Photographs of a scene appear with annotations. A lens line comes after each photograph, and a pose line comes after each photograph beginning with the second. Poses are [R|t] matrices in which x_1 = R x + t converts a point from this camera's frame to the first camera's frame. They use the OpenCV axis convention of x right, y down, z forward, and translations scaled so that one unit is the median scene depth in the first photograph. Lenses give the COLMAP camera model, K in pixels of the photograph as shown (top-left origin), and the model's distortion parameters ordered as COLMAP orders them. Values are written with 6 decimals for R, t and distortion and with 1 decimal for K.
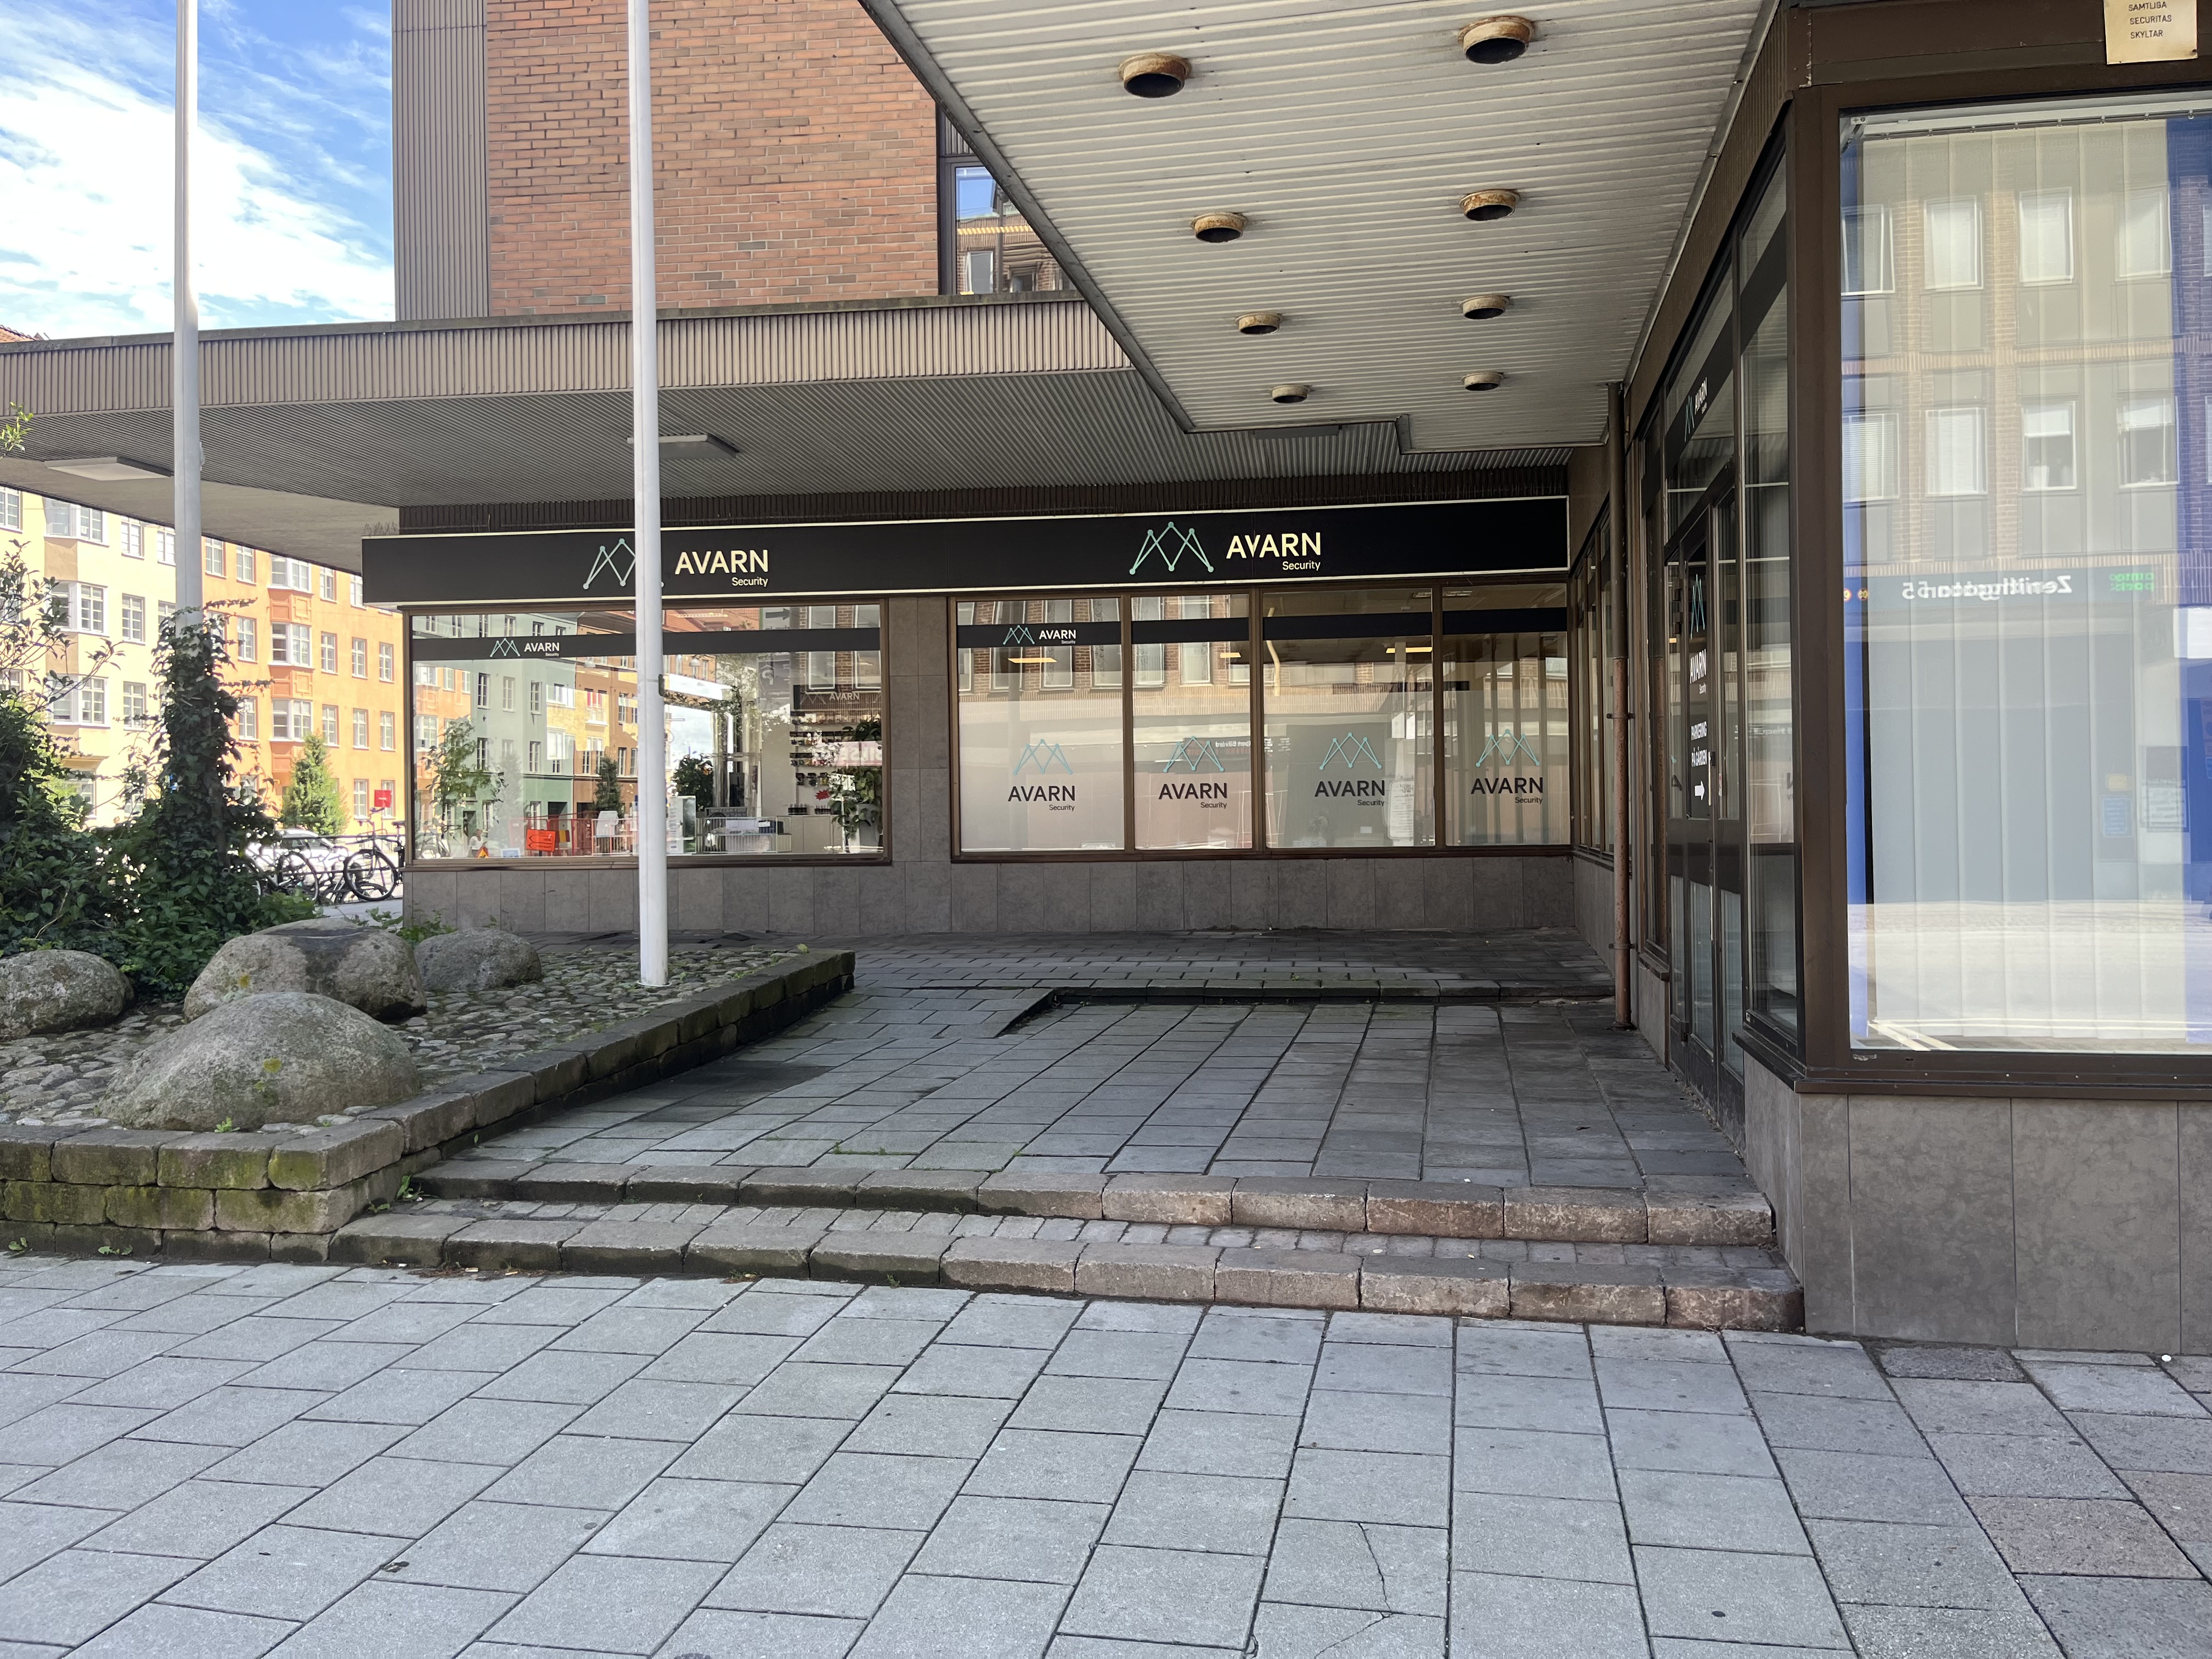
lens RADIAL K [[1621.0, 0, 1110.8], [0, 1621.0, 822.8], [0, 0, 1]] dist [-0.008452, -0.002273]
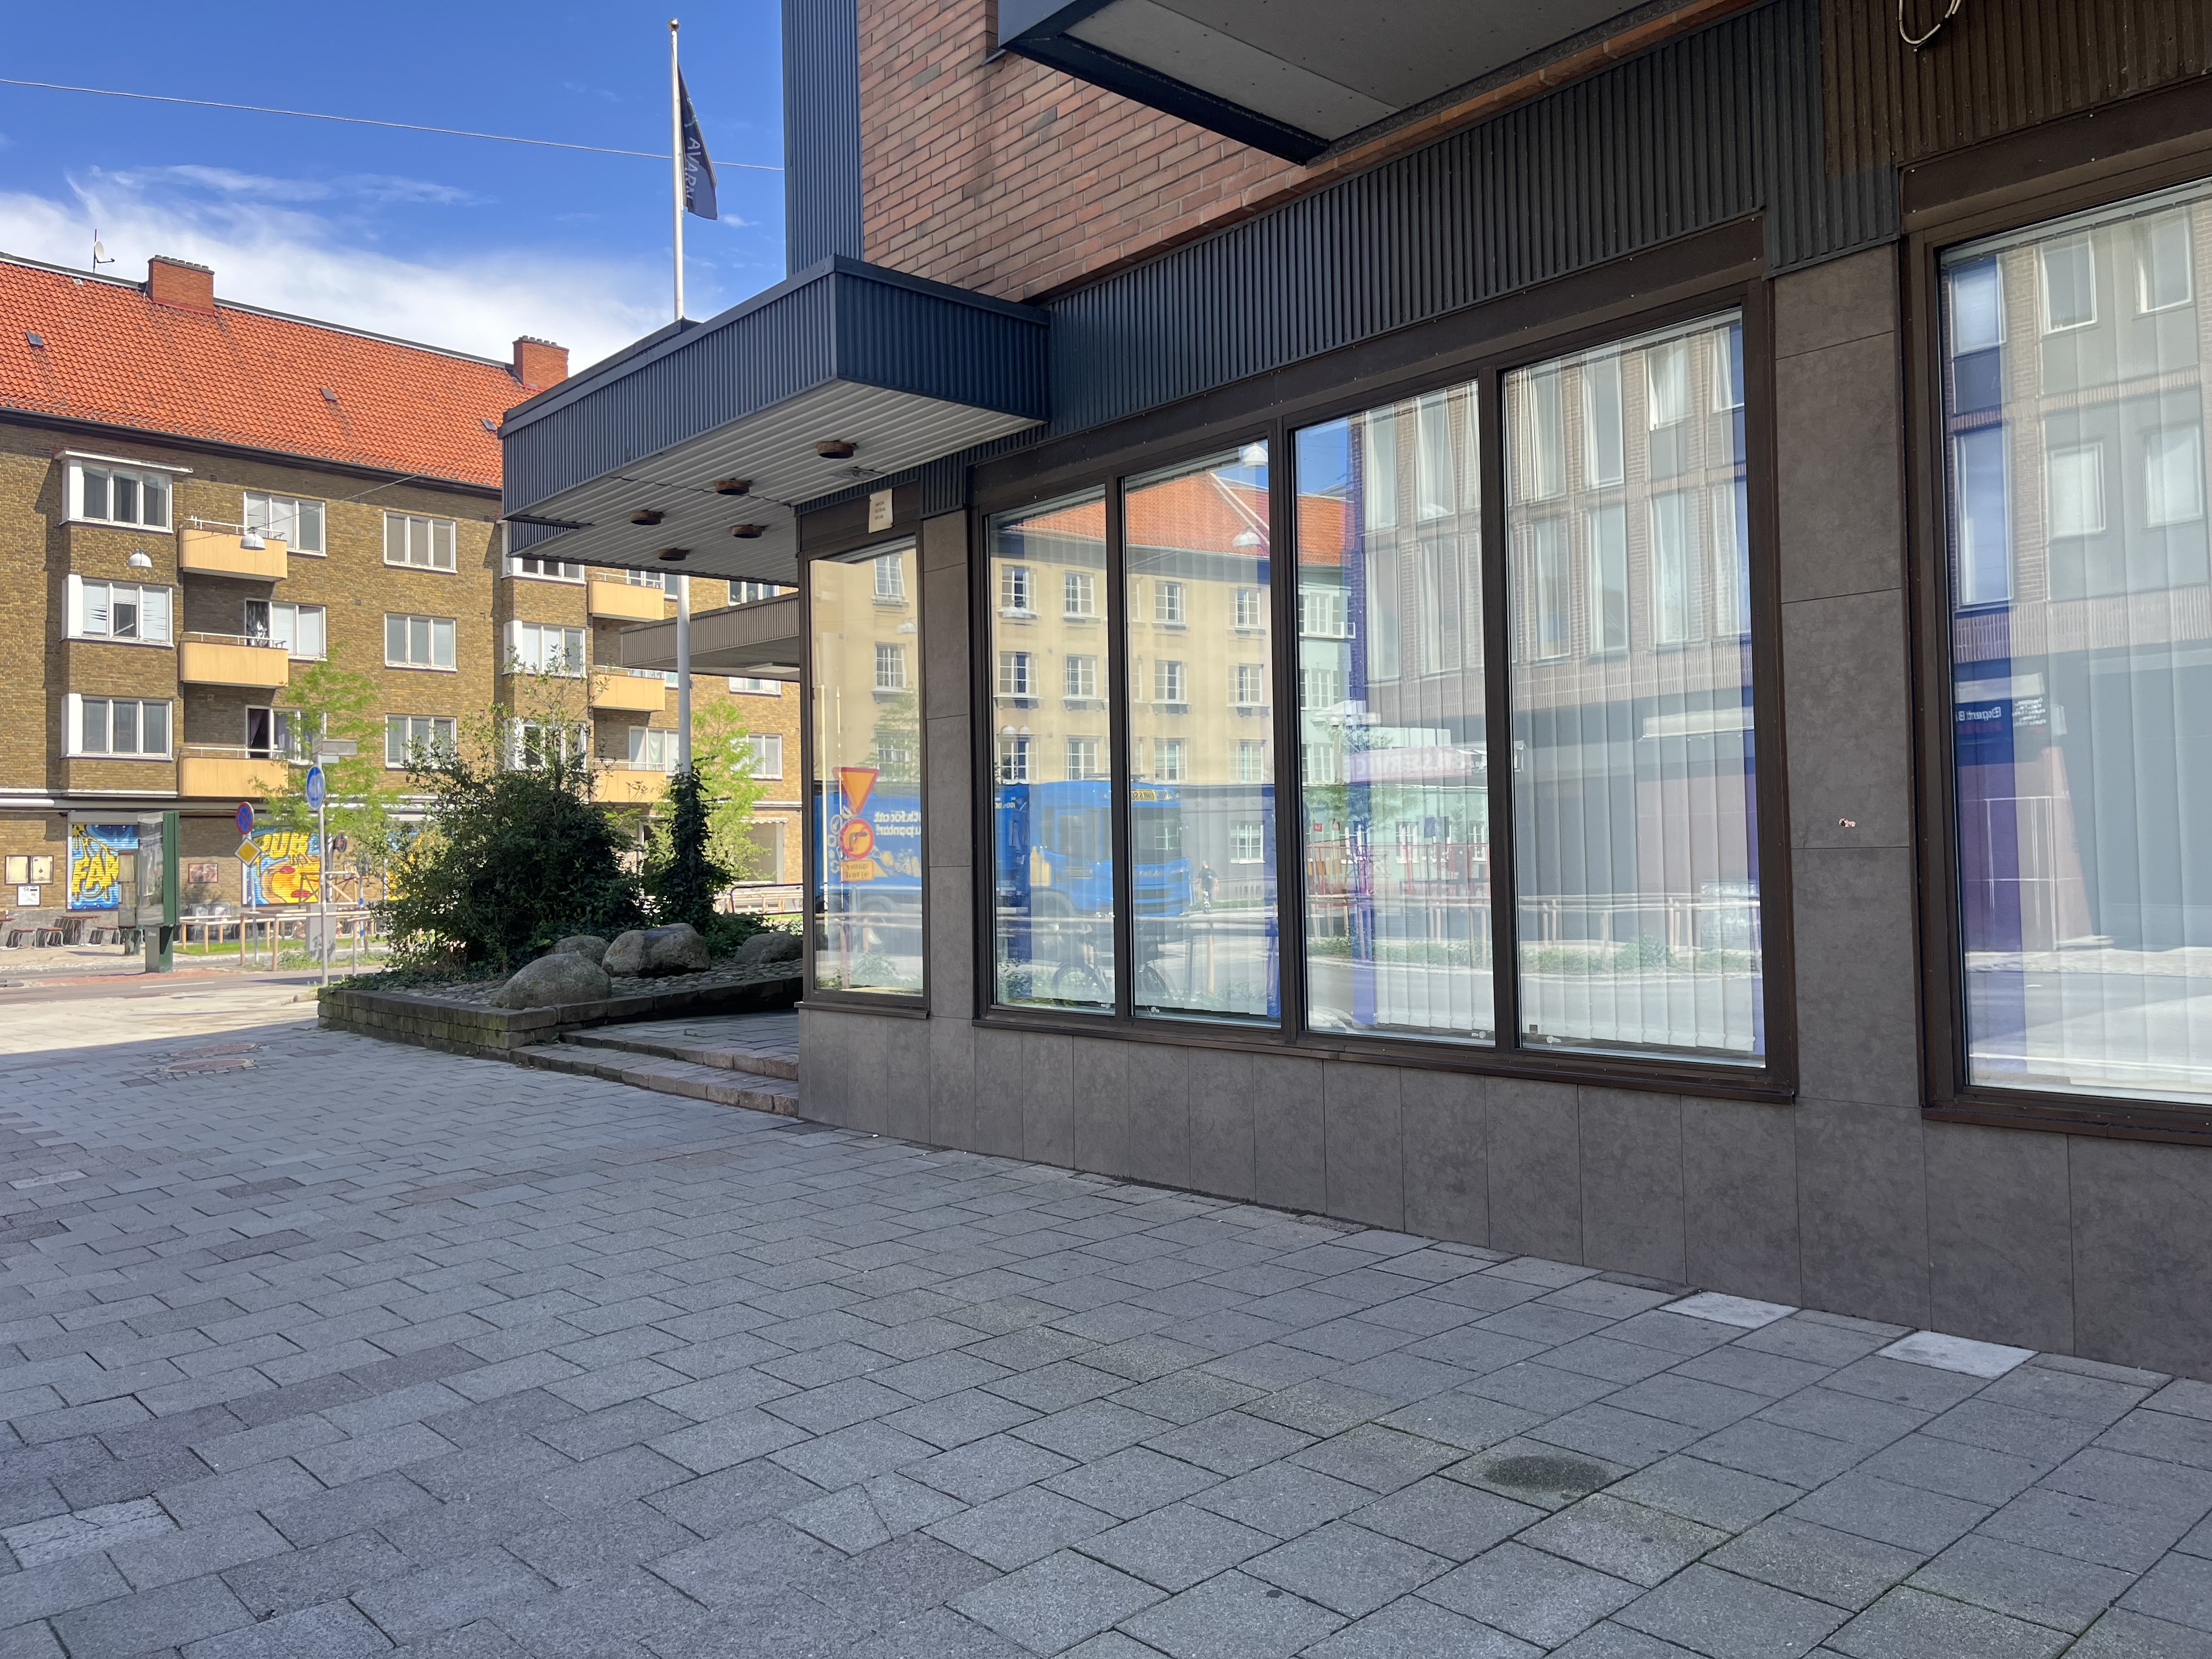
lens RADIAL K [[1621.0, 0, 1095.2], [0, 1621.0, 825.3], [0, 0, 1]] dist [-0.008452, -0.002273]
pose [[0.804686, -0.016754, -0.593464, 0.968946], [0.007880, 0.999815, -0.017542, -0.017260], [0.593648, 0.009440, 0.804669, -0.245532]]
